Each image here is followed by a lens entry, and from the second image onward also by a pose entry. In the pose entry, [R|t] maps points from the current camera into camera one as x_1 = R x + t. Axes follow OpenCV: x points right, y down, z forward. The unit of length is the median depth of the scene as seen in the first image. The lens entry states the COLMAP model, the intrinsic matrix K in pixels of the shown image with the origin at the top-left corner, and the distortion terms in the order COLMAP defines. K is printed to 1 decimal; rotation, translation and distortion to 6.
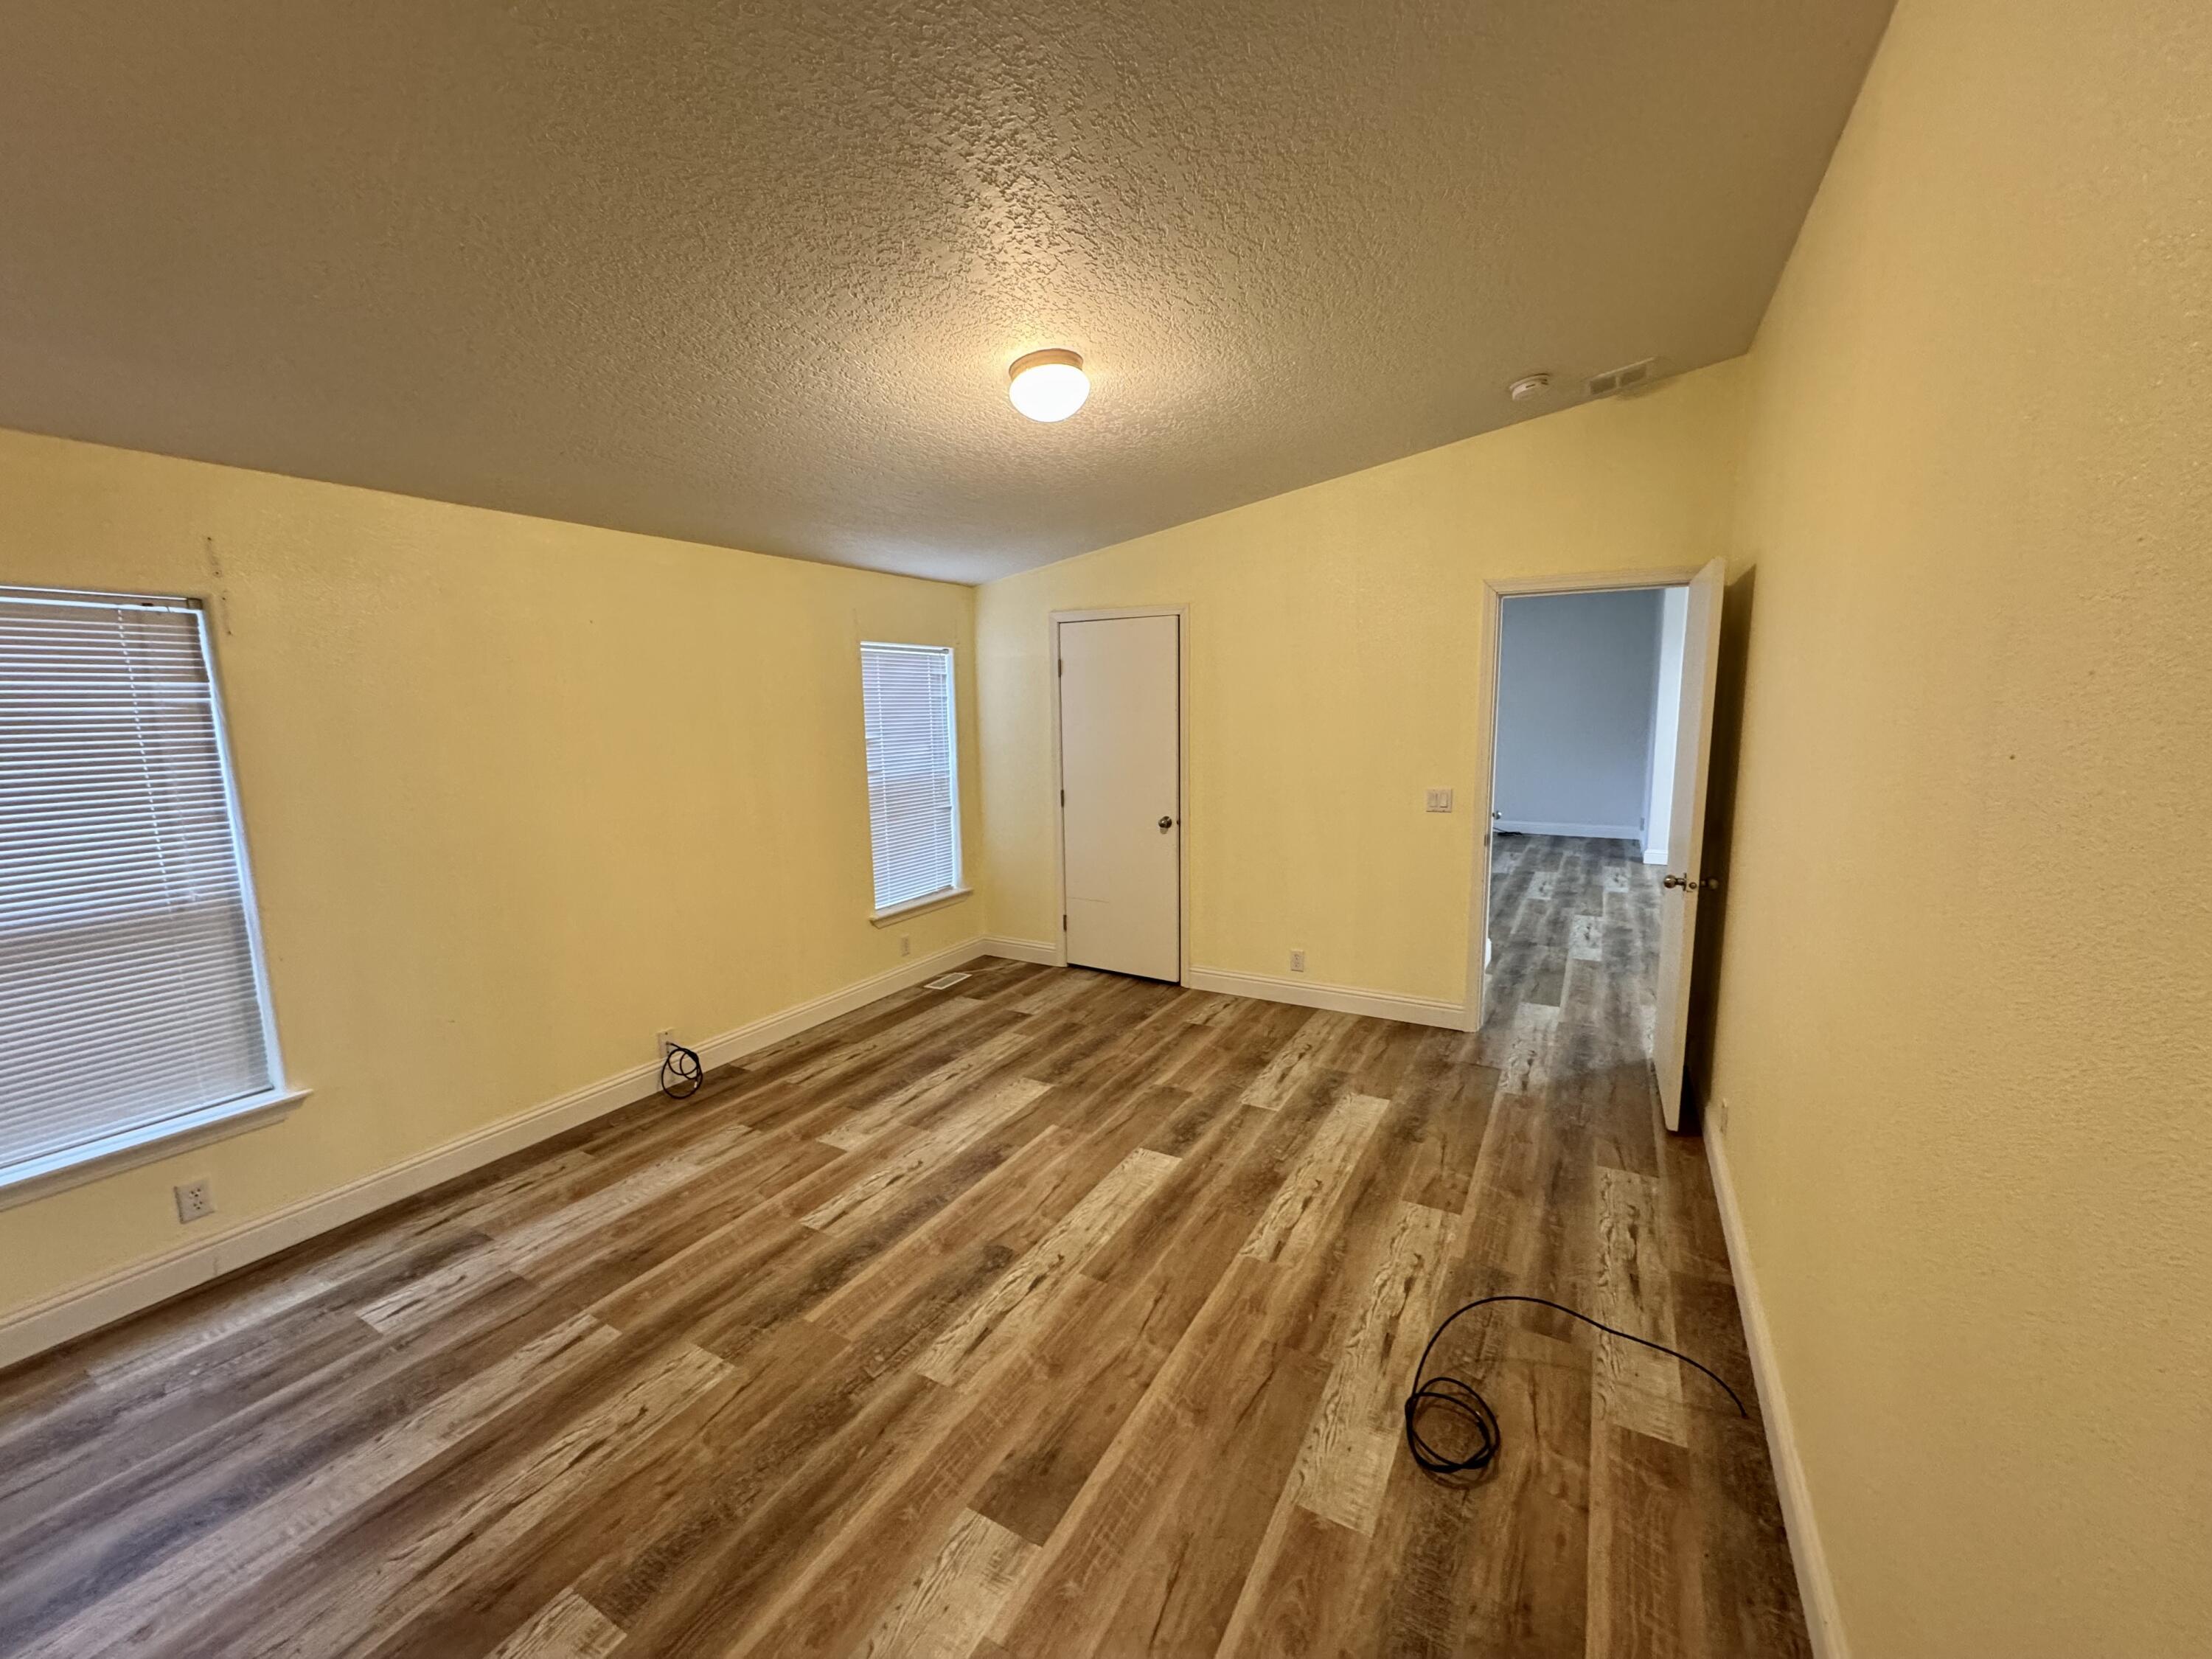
lens RADIAL K [[879.5, 0, 1107.4], [0, 879.5, 829.9], [0, 0, 1]] dist [-0.001427, 0.000100]
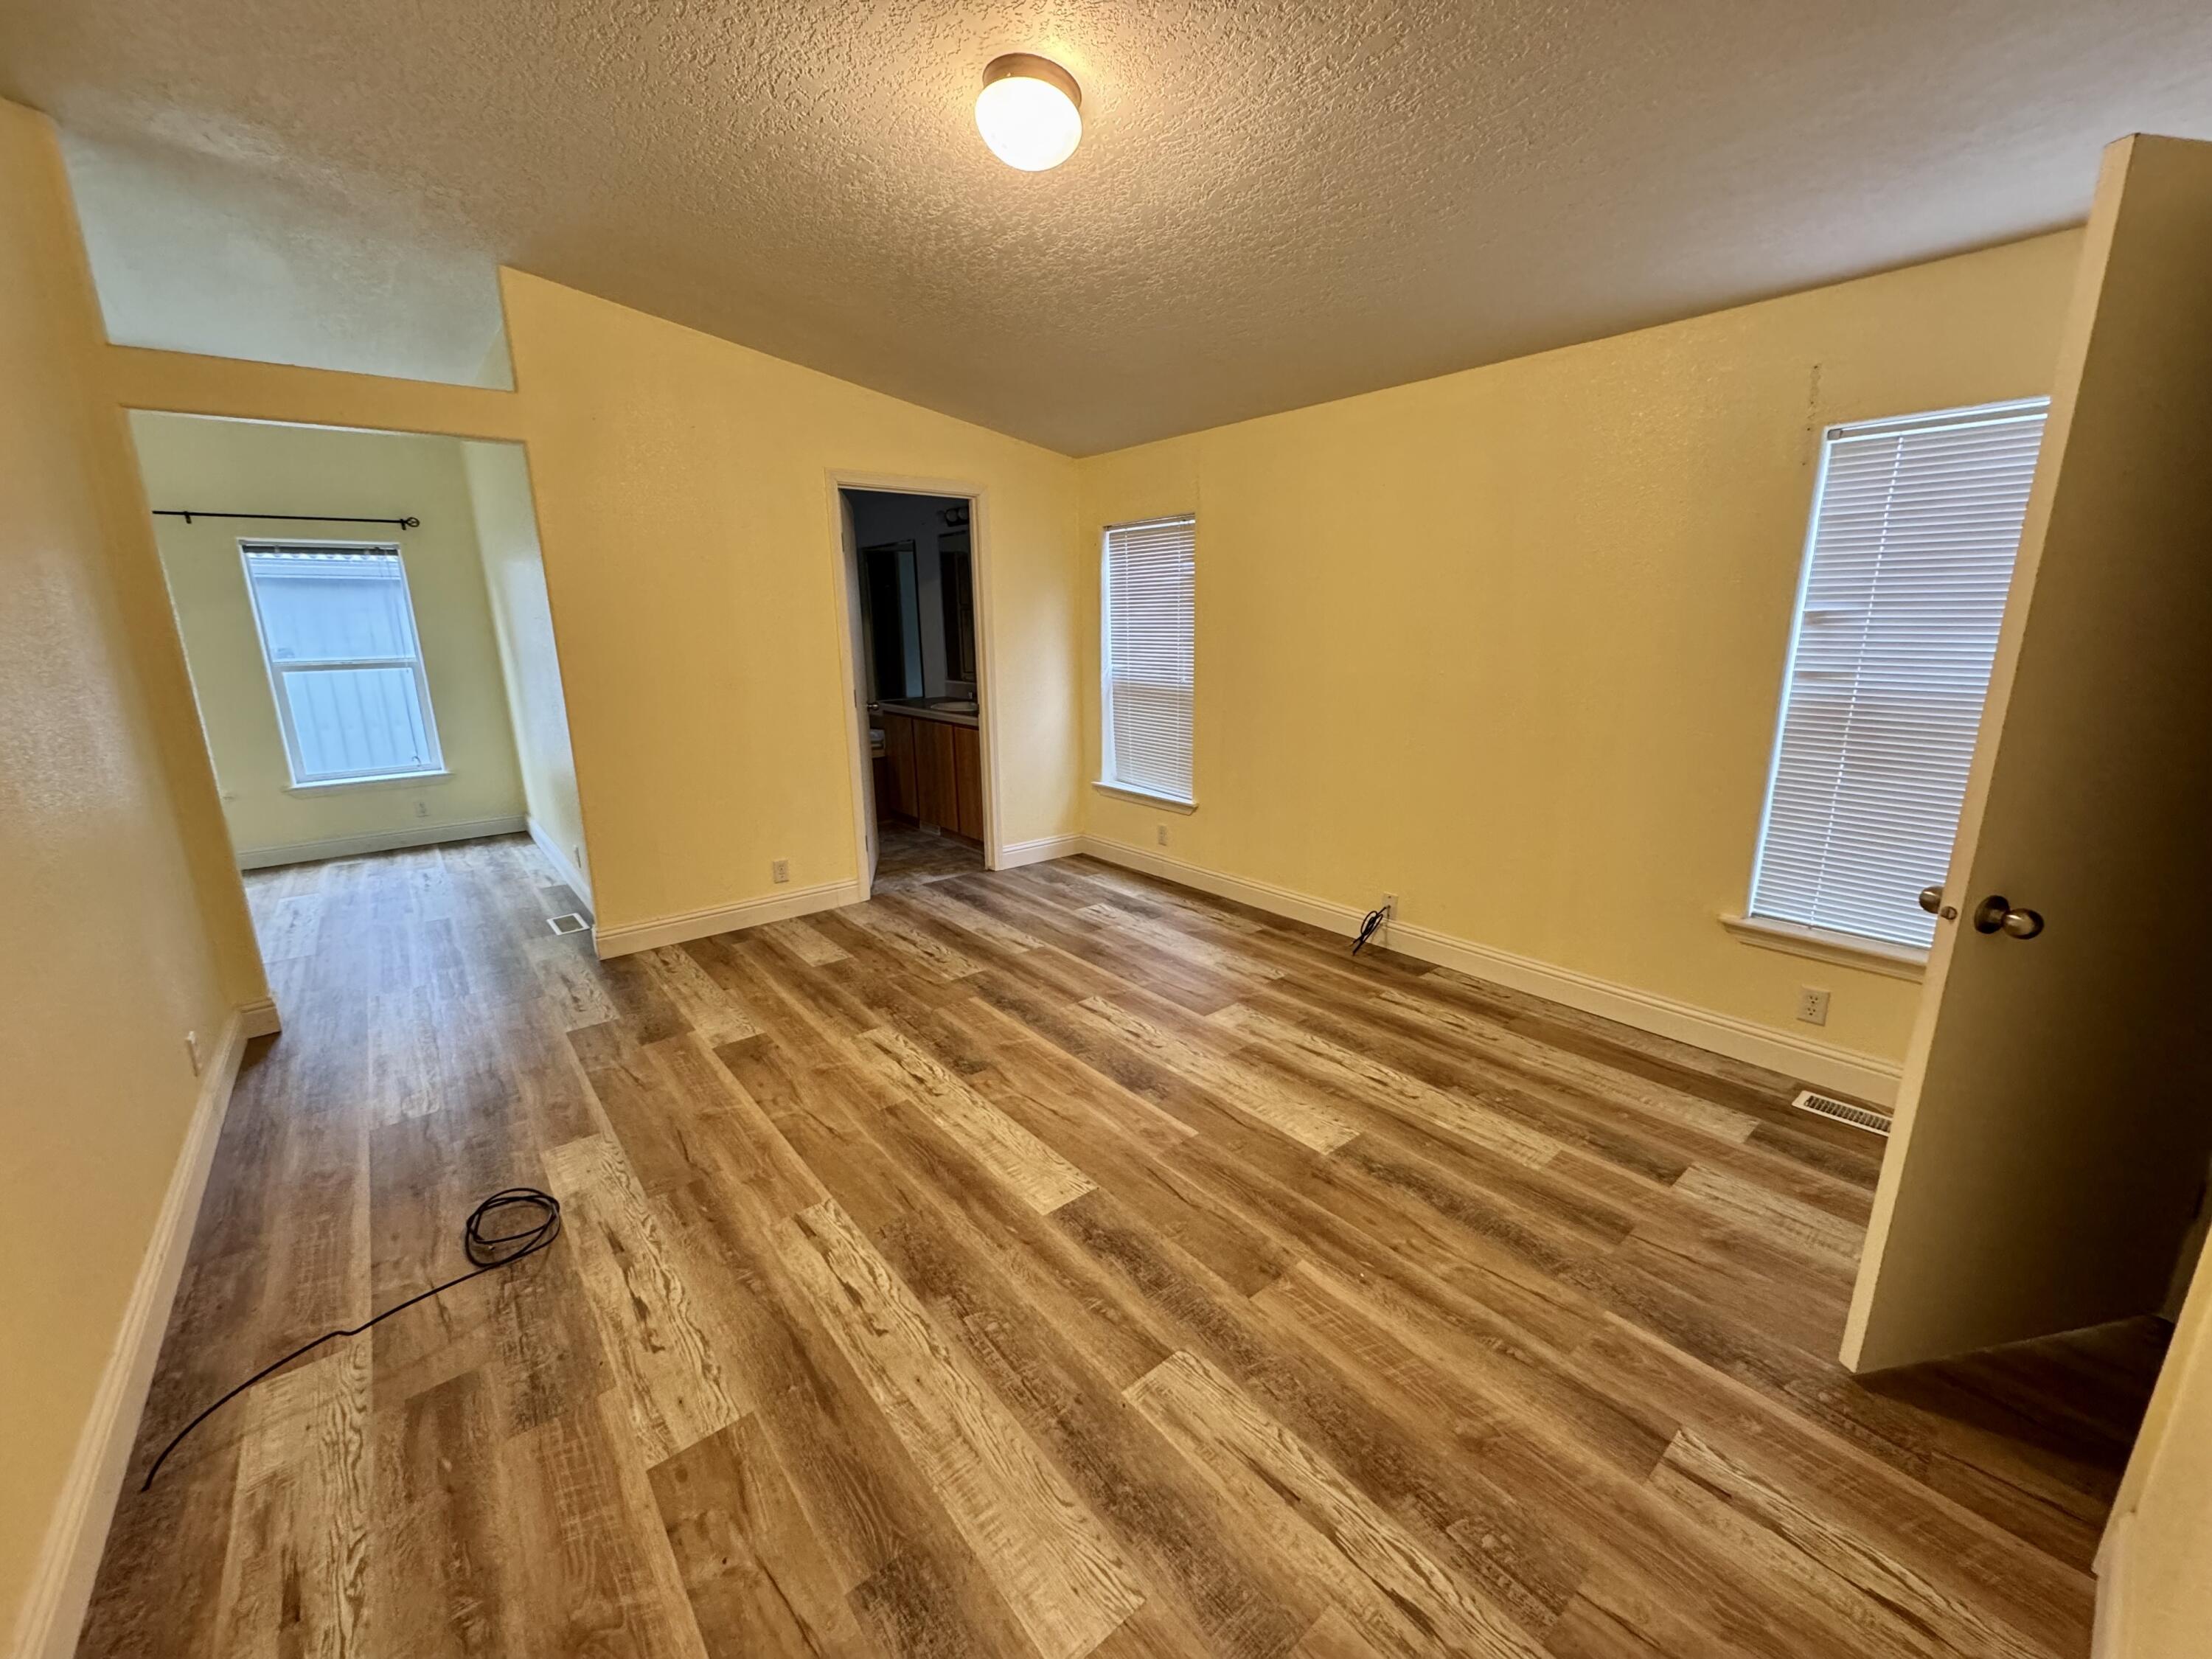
lens RADIAL K [[879.5, 0, 1118.9], [0, 879.5, 831.4], [0, 0, 1]] dist [-0.001427, 0.000100]
pose [[-0.354023, 0.239395, -0.904078, 0.684014], [-0.120122, 0.947038, 0.297809, -0.142773], [0.927490, 0.214031, -0.306517, 1.324518]]
